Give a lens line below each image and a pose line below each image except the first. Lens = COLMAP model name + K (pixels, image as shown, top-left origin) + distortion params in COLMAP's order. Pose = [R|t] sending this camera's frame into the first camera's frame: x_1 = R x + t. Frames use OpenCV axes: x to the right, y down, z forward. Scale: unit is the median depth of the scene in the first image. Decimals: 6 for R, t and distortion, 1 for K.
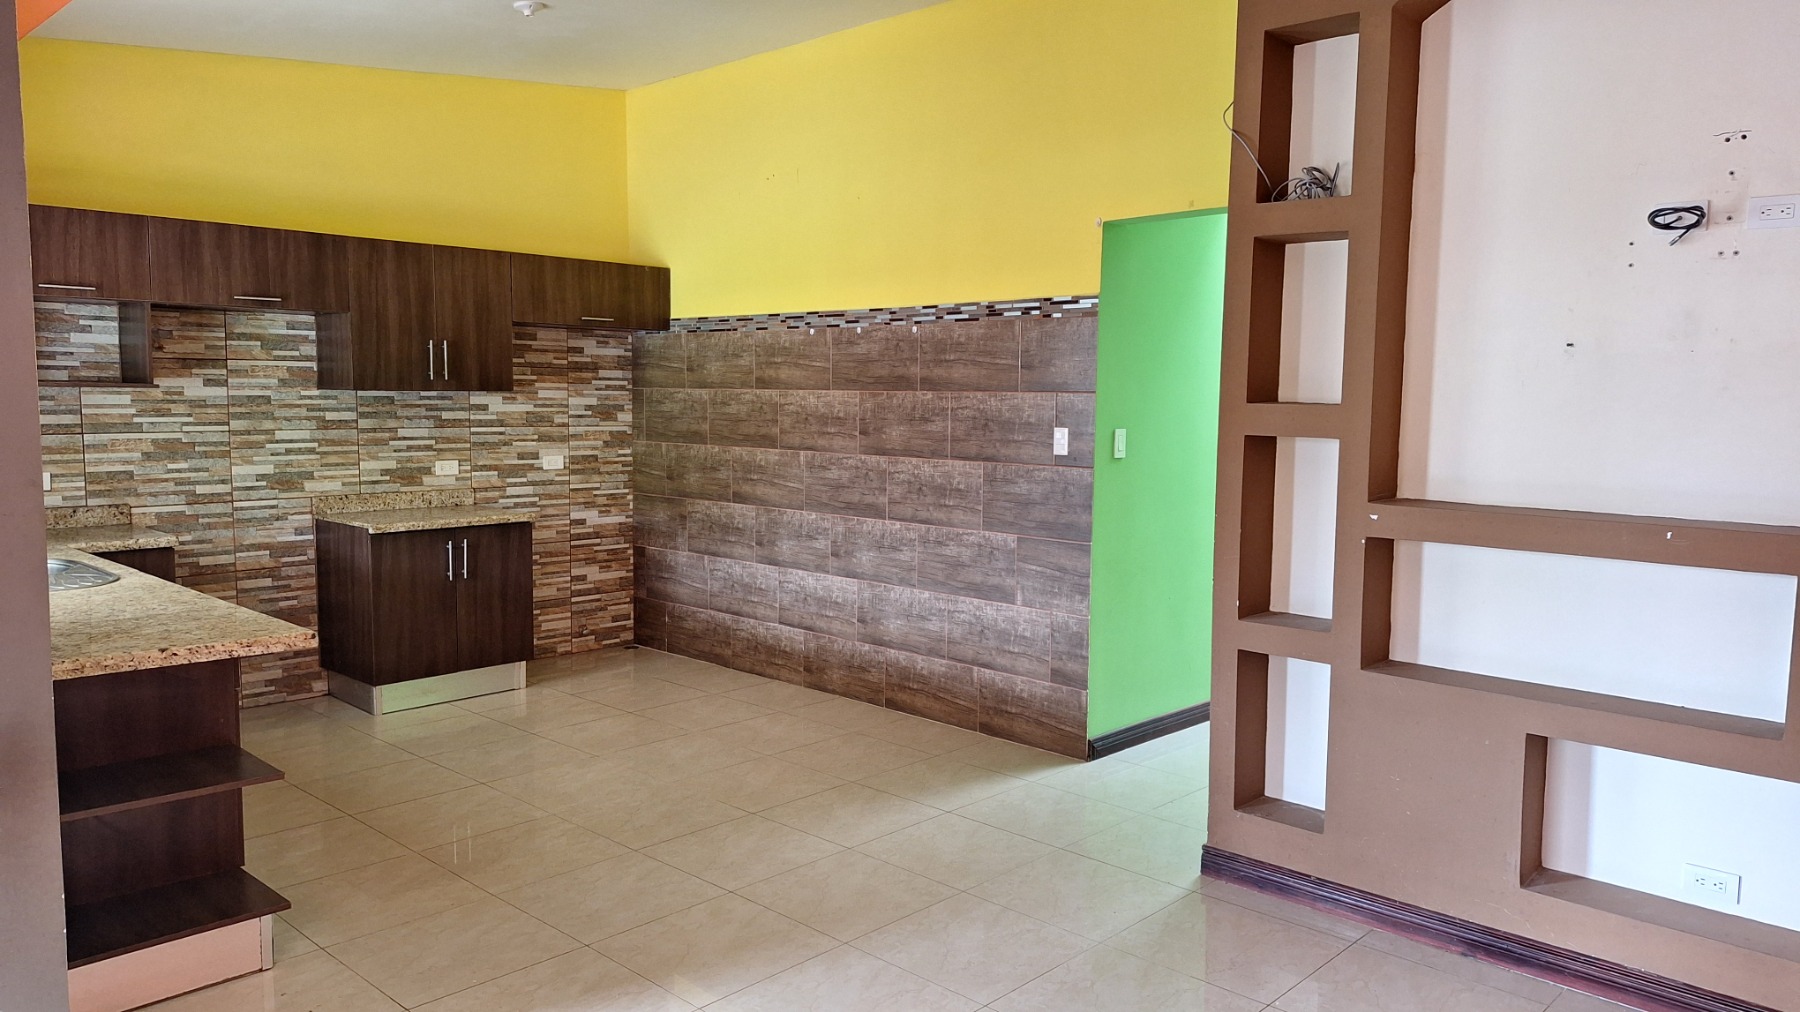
lens RADIAL K [[1236.8, 0, 927.5], [0, 1236.8, 515.2], [0, 0, 1]] dist [0.051163, -0.072203]
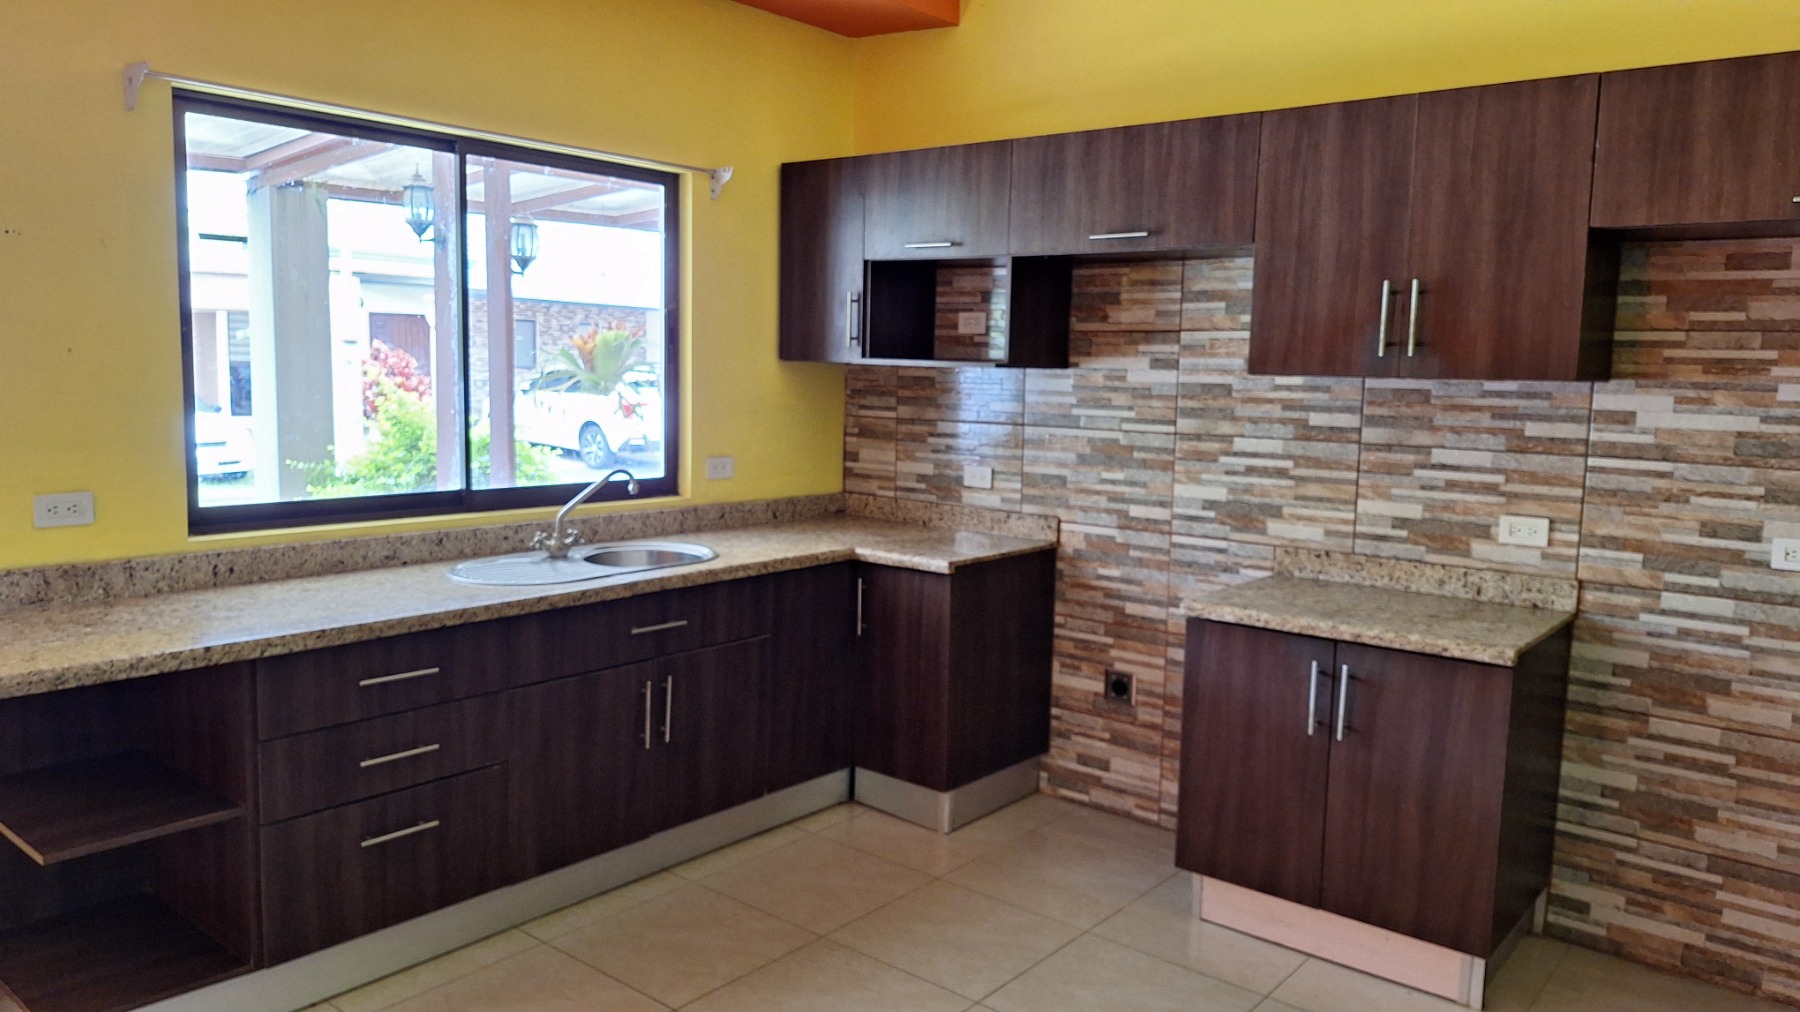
lens RADIAL K [[1236.8, 0, 888.9], [0, 1236.8, 506.8], [0, 0, 1]] dist [0.051163, -0.072203]
pose [[0.051582, 0.104995, -0.993134, 0.129319], [-0.123571, 0.987487, 0.097980, -0.077353], [0.990994, 0.117668, 0.063910, 0.826785]]
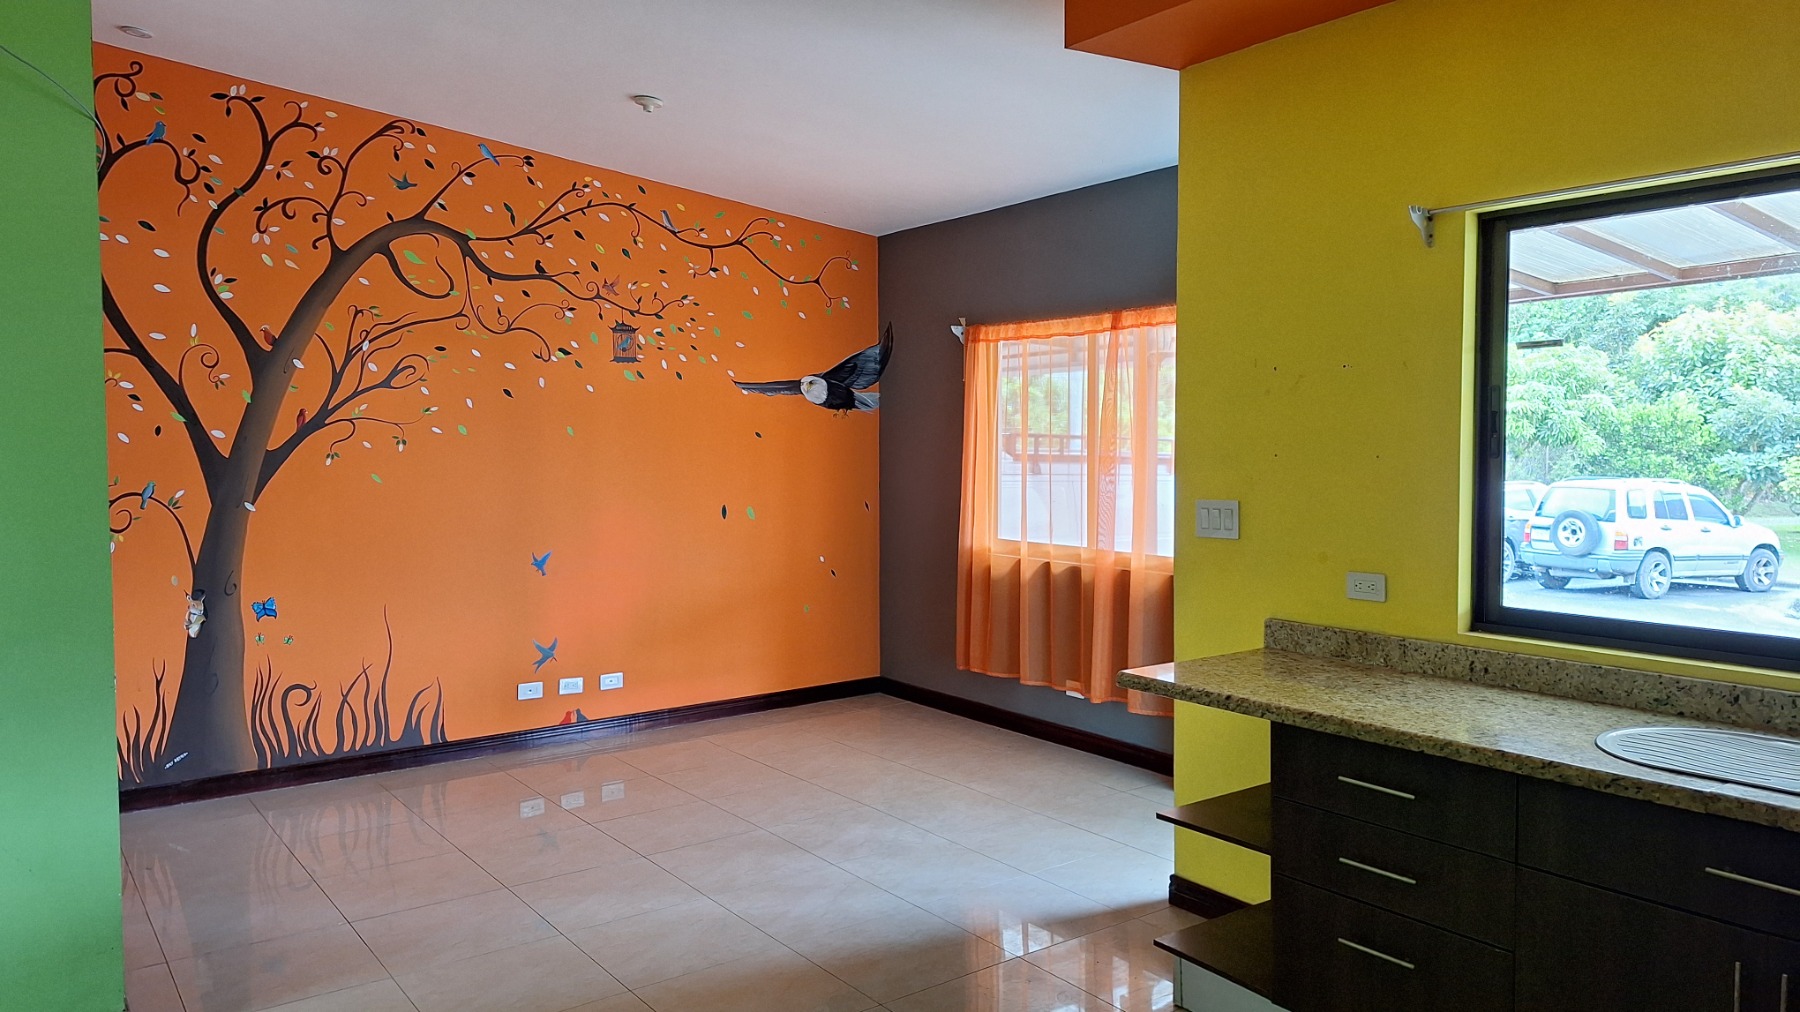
lens RADIAL K [[1236.8, 0, 902.3], [0, 1236.8, 500.6], [0, 0, 1]] dist [0.051163, -0.072203]
pose [[-0.981404, -0.019607, 0.190949, -0.291420], [0.008584, 0.989292, 0.145698, -0.119847], [-0.191761, 0.144627, -0.970727, 1.169342]]
